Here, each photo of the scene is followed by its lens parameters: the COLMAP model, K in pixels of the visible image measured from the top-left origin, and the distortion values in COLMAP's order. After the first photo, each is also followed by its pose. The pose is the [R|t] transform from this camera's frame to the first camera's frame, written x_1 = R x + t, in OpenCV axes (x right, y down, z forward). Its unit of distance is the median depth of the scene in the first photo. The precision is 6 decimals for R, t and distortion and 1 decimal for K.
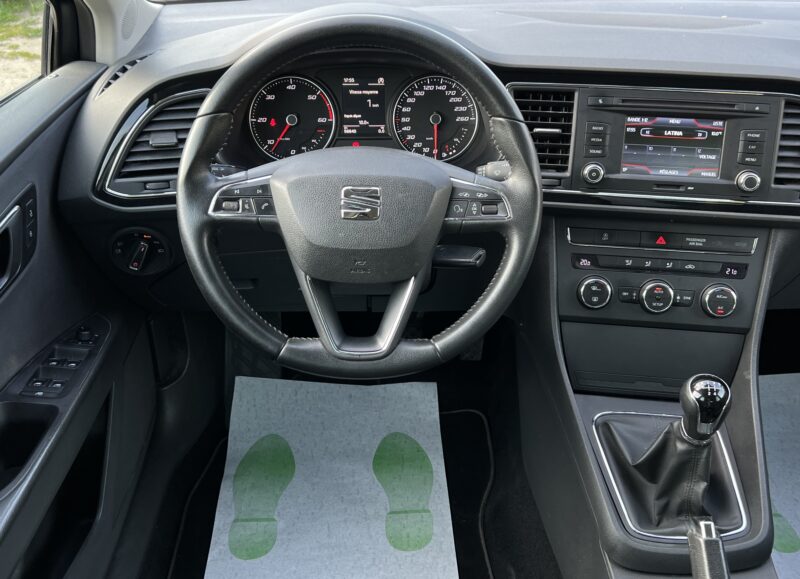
lens RADIAL K [[867.9, 0, 403.0], [0, 867.9, 283.9], [0, 0, 1]] dist [0.060606, 0.000000]
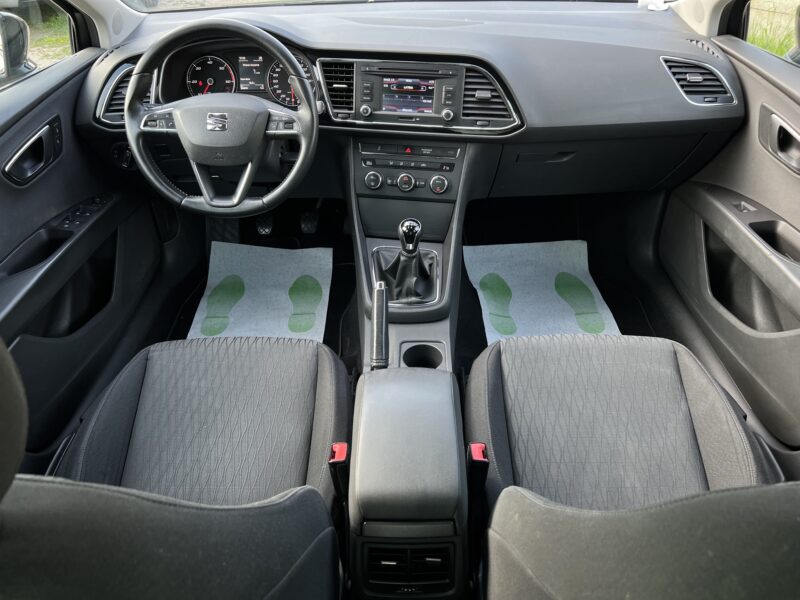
lens RADIAL K [[611.8, 0, 394.7], [0, 611.8, 302.0], [0, 0, 1]] dist [0.055651, -0.037771]
pose [[0.999001, 0.010660, -0.043398, 0.325491], [-0.005093, 0.991963, 0.126424, 0.101584], [0.044397, -0.126076, 0.991027, -0.302405]]
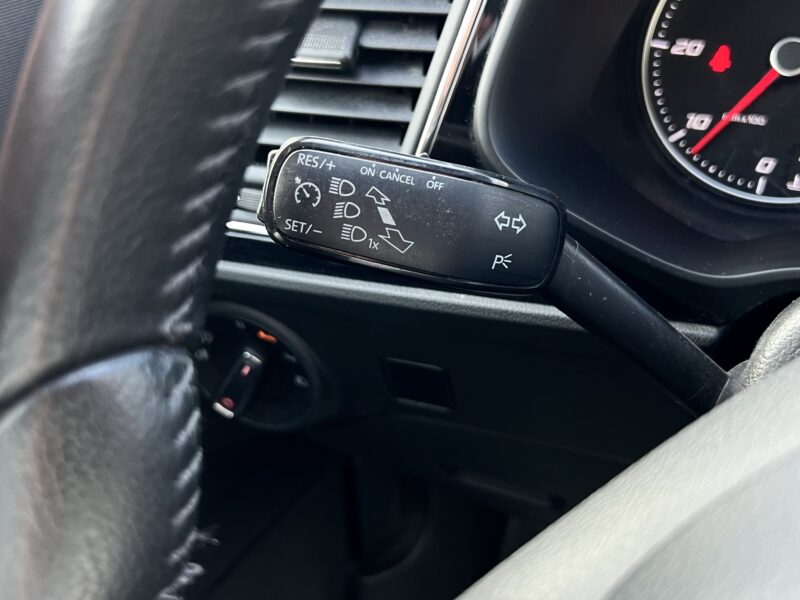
lens RADIAL K [[816.6, 0, 408.1], [0, 816.6, 291.3], [0, 0, 1]] dist [0.052689, 0.000000]
pose [[0.879090, 0.227030, -0.419115, -0.114011], [-0.223510, 0.972961, 0.058230, -0.105778], [0.421003, 0.042487, 0.906064, 0.745397]]
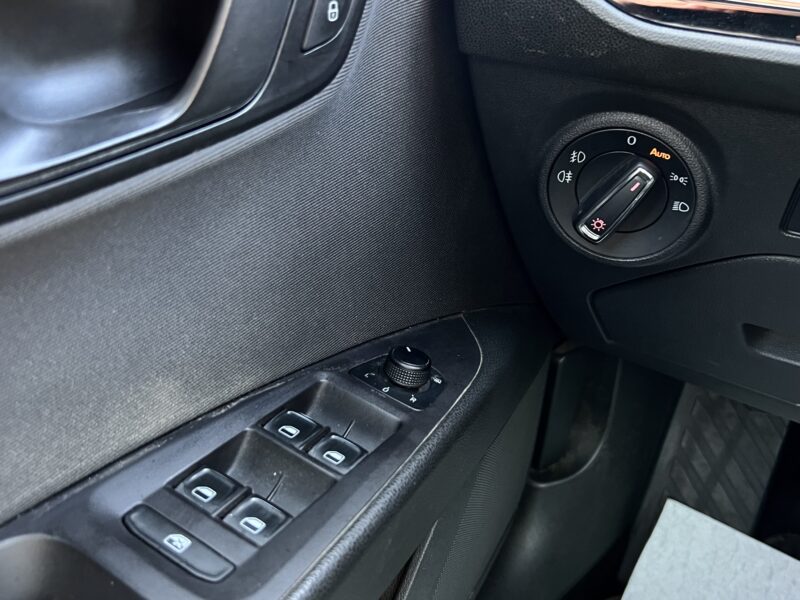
lens RADIAL K [[816.6, 0, 404.1], [0, 816.6, 301.5], [0, 0, 1]] dist [0.052689, 0.000000]
pose [[0.855724, 0.314229, -0.411092, -0.234484], [-0.311030, 0.947303, 0.076660, 0.006811], [0.413517, 0.062262, 0.908365, 0.688367]]
